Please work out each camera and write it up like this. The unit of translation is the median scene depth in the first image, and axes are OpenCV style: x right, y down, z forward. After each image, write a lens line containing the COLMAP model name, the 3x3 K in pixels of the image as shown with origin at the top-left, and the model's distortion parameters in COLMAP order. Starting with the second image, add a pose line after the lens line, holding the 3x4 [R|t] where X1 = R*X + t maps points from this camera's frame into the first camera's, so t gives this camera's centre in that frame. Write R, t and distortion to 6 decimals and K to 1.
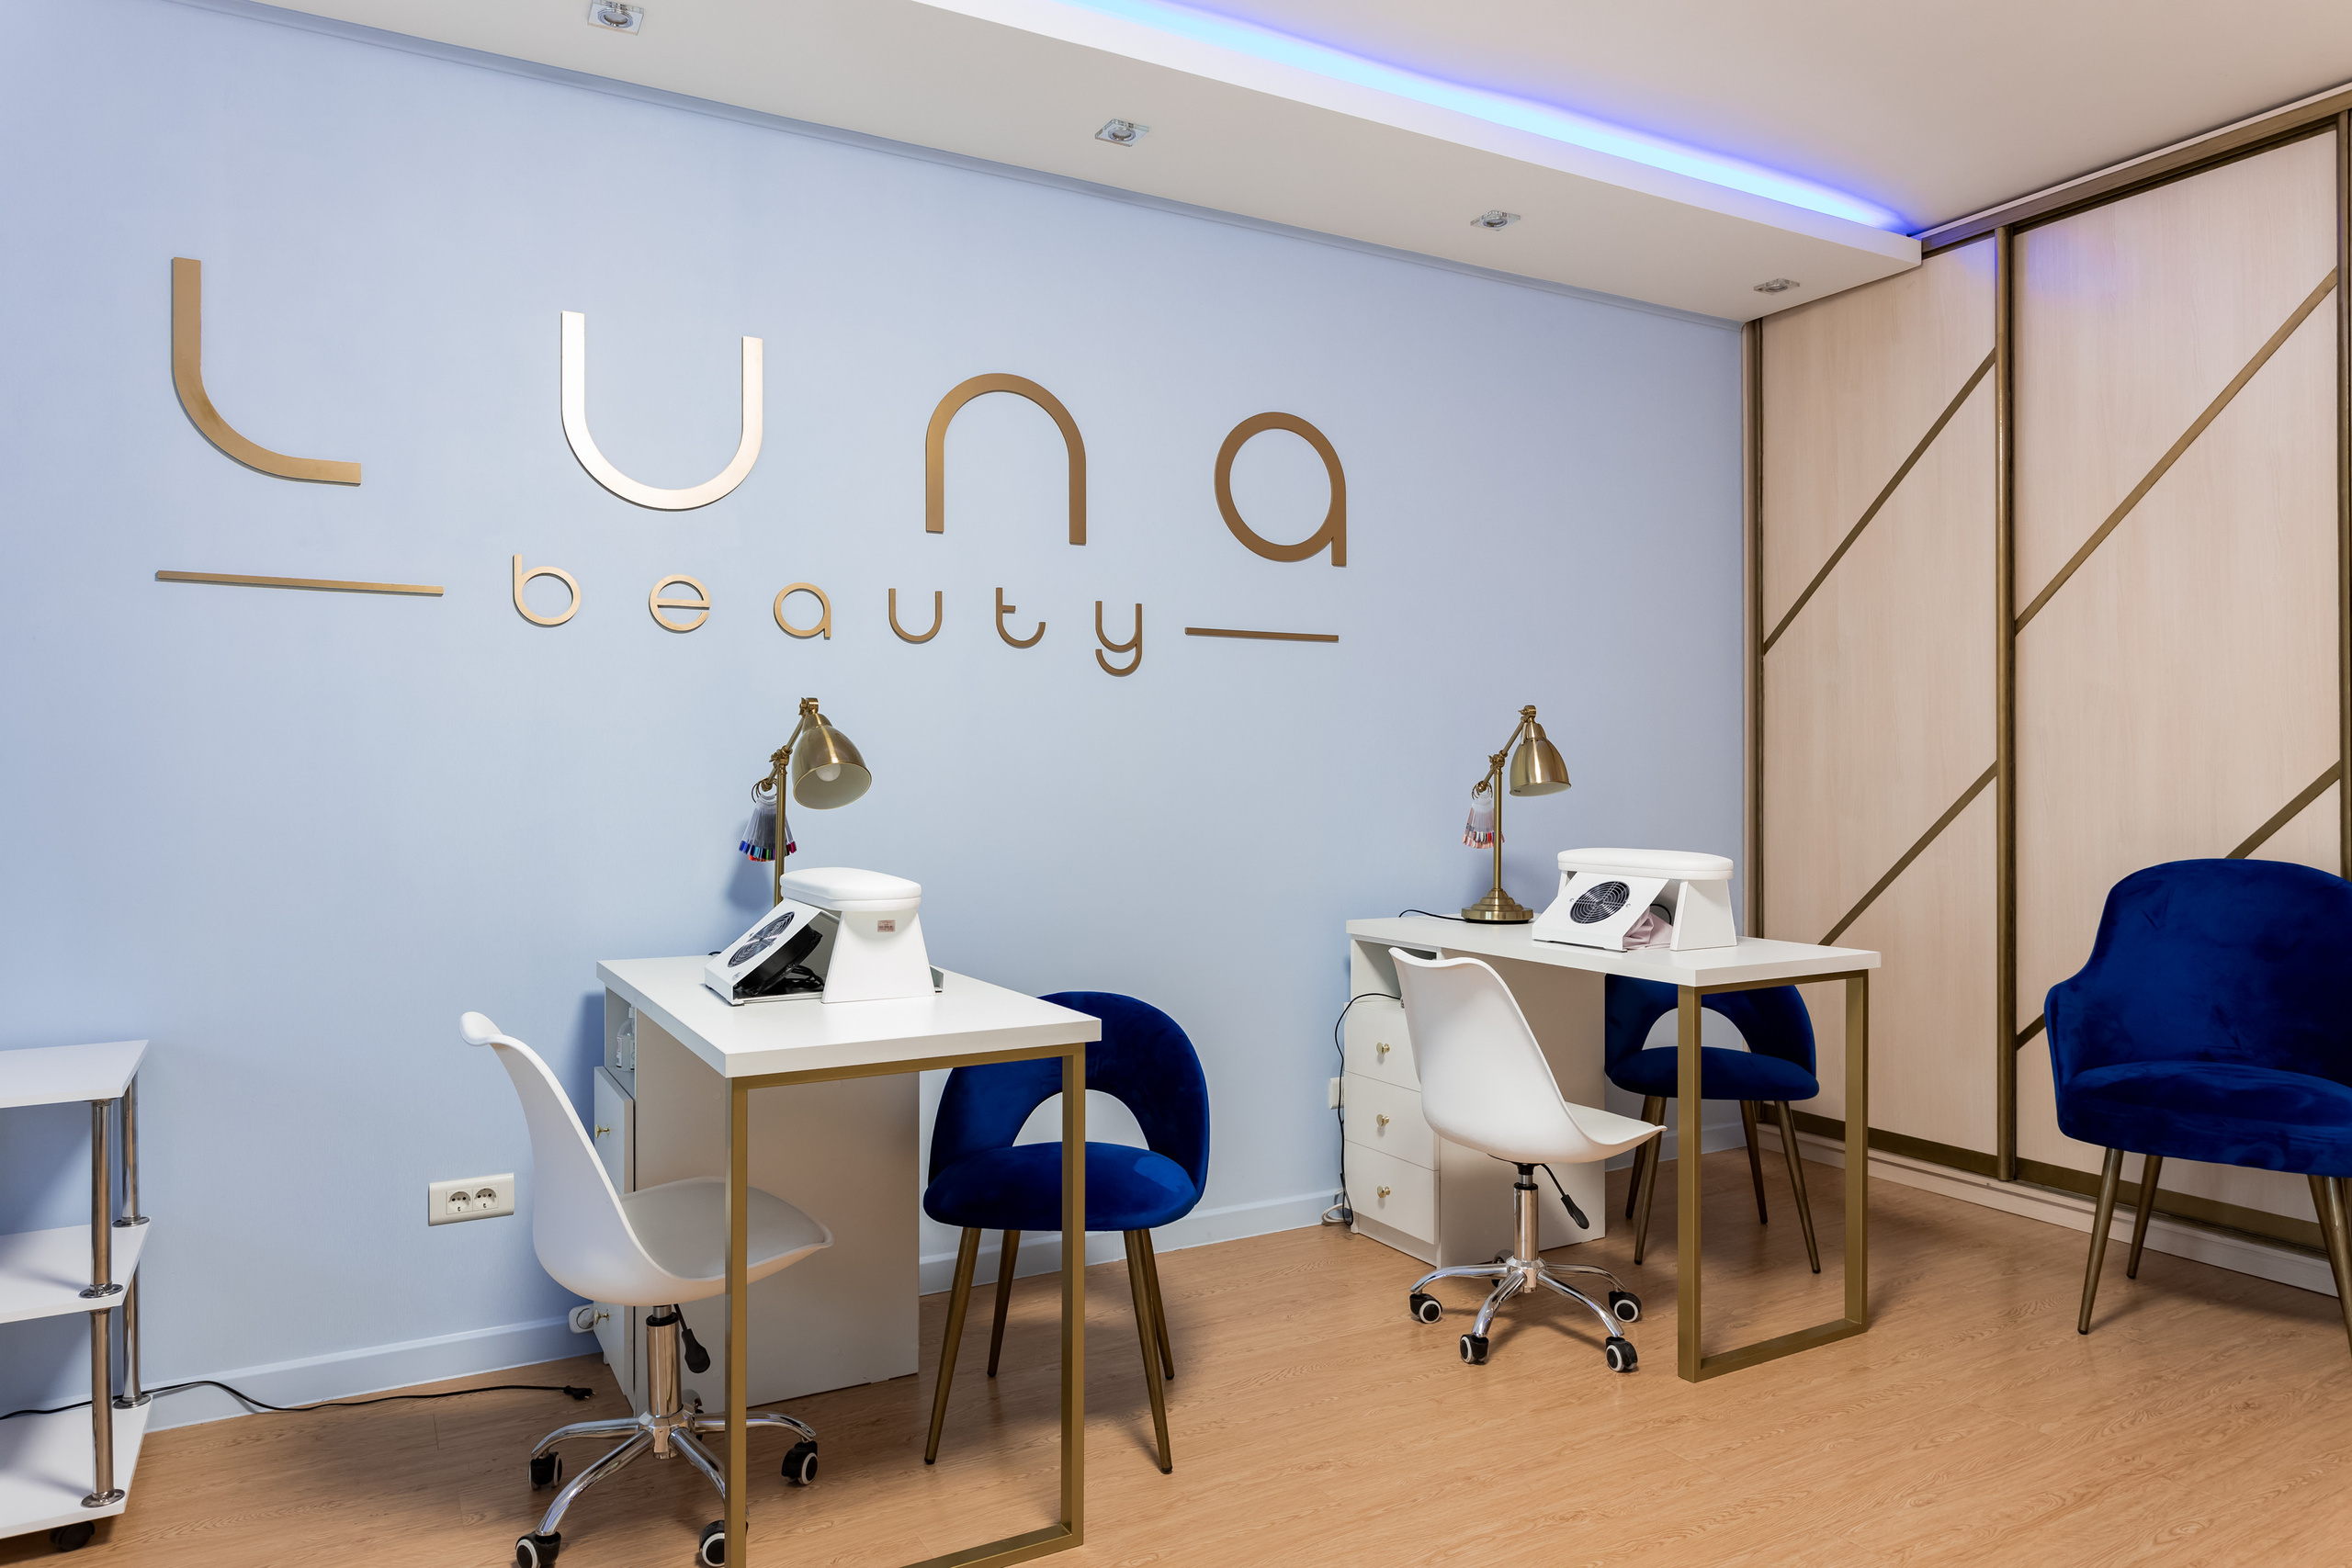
lens RADIAL K [[1469.2, 0, 1176.0], [0, 1469.2, 784.0], [0, 0, 1]] dist [-0.007946, 0.003228]
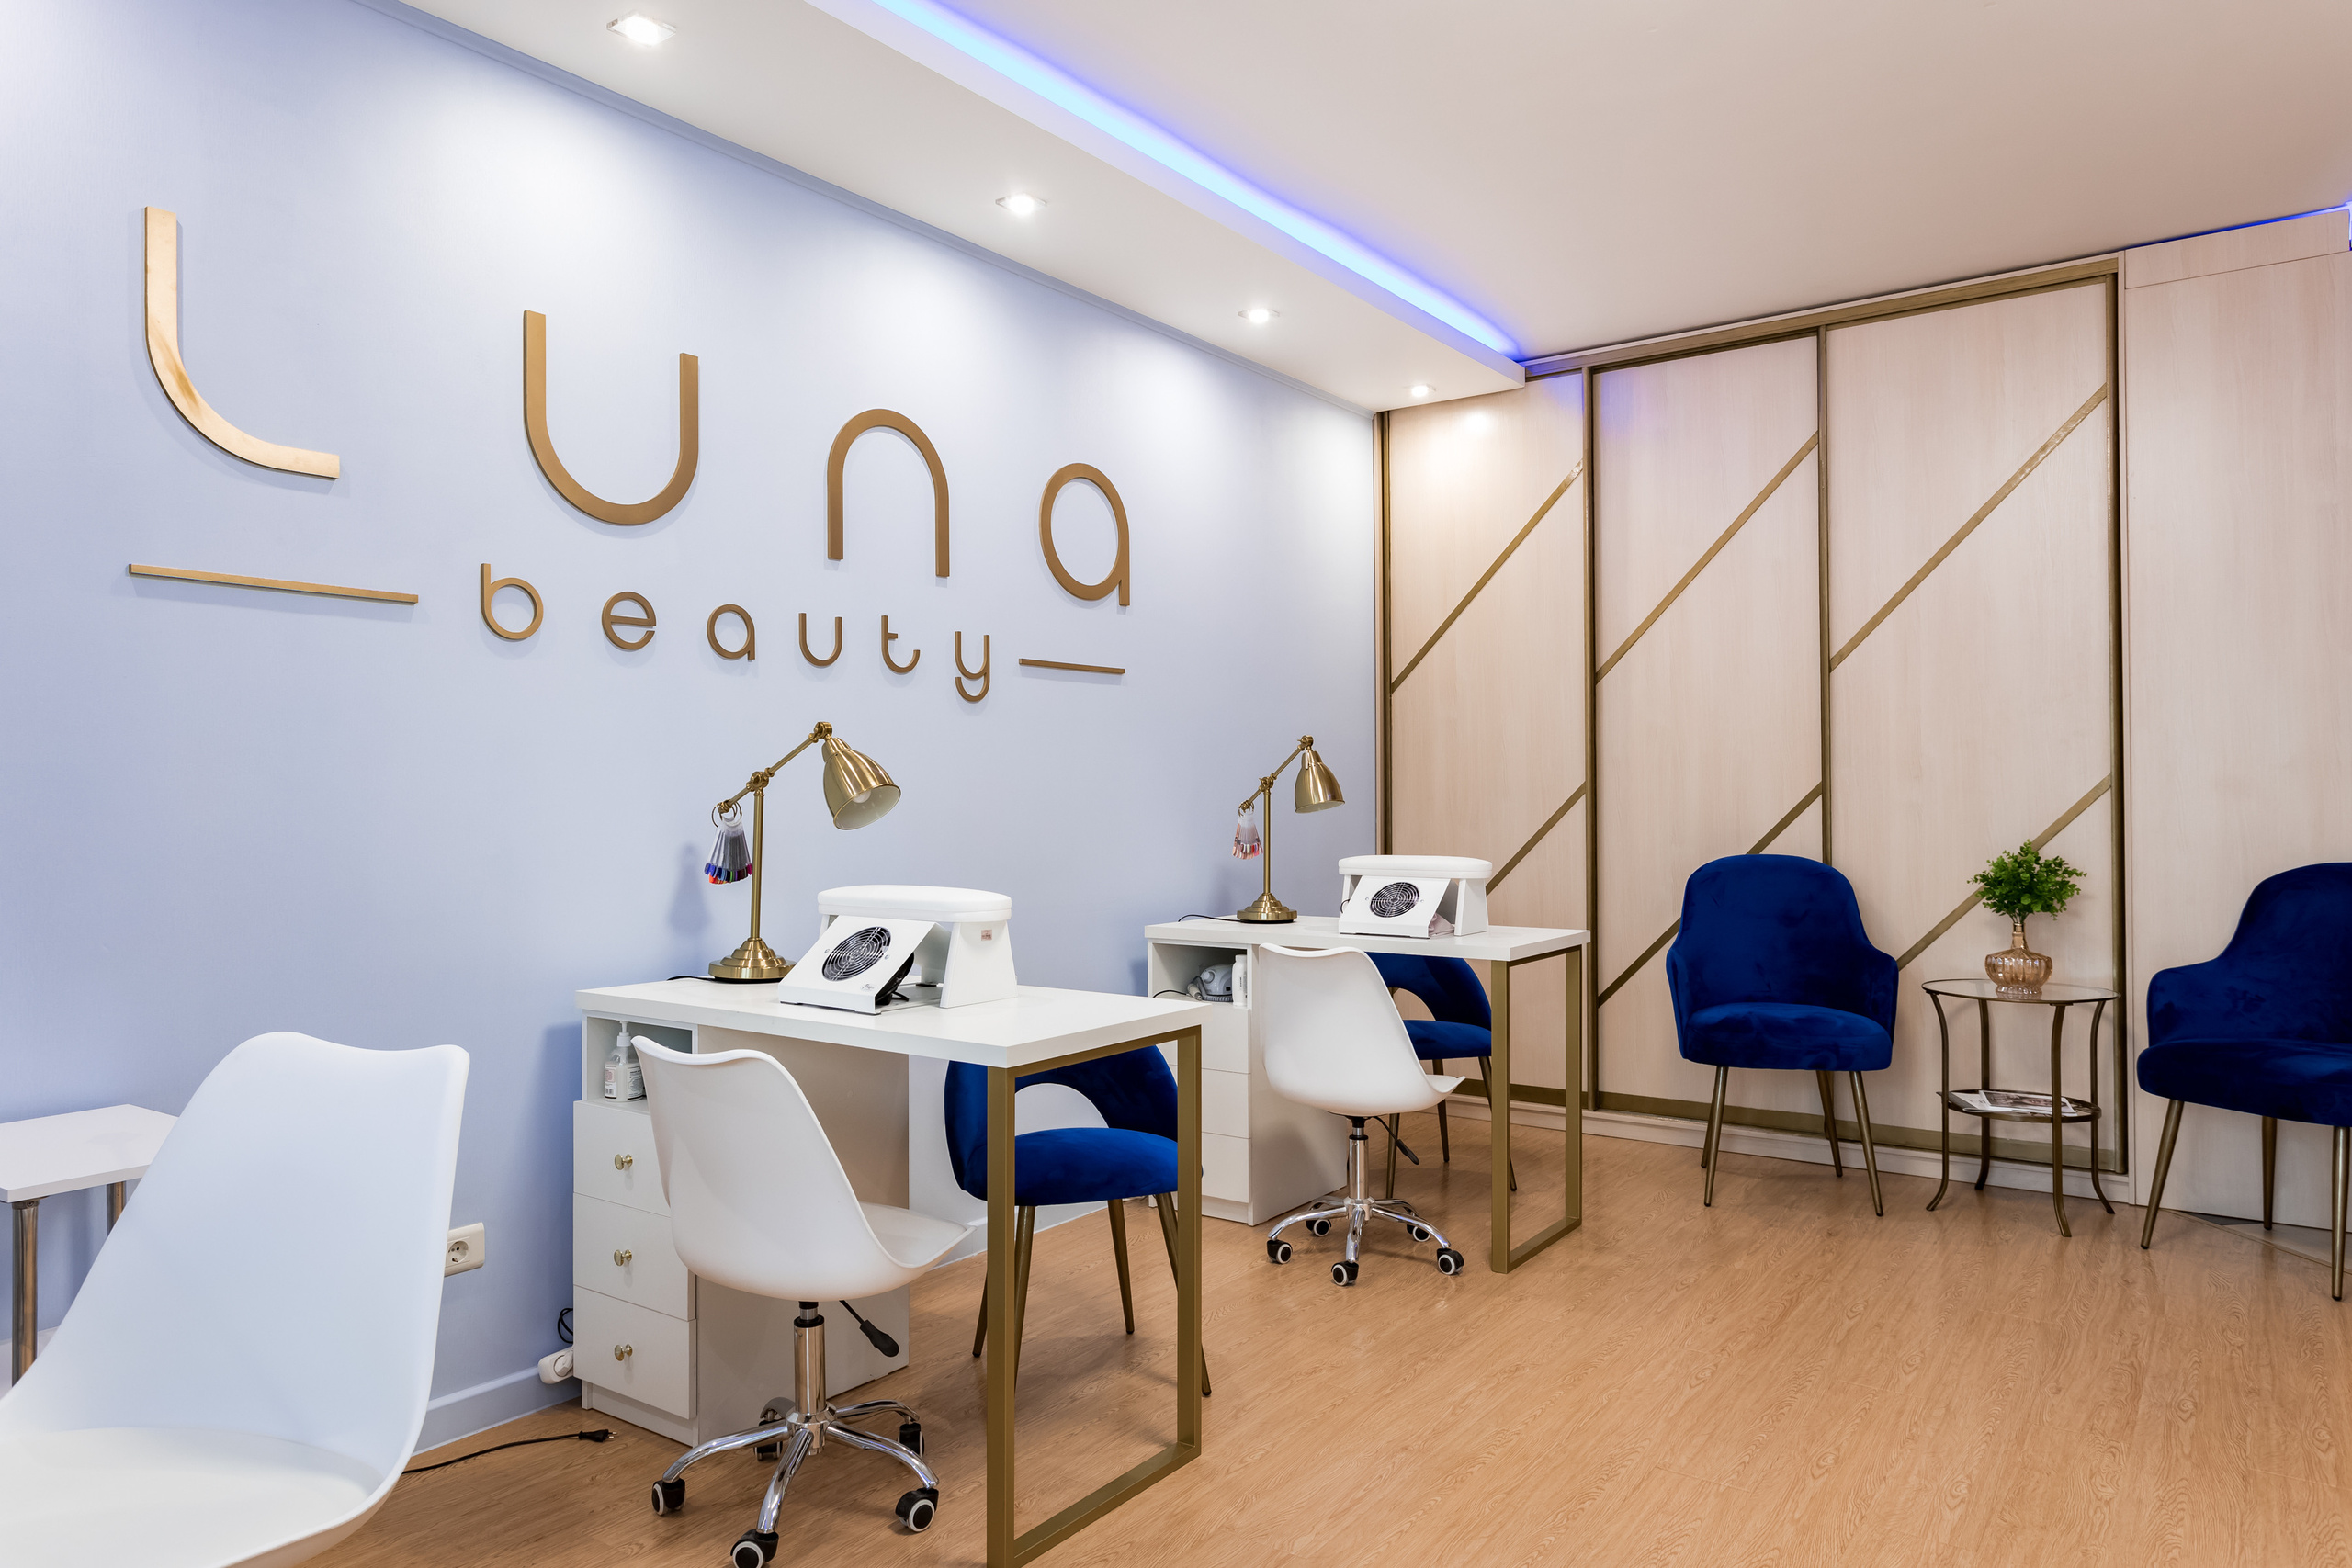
lens RADIAL K [[1543.8, 0, 1176.0], [0, 1543.8, 784.0], [0, 0, 1]] dist [-0.004723, -0.001016]
pose [[0.901652, 0.000241, 0.432461, -0.403967], [0.004913, 0.999930, -0.010800, -0.001809], [-0.432434, 0.011863, 0.901588, -0.070647]]
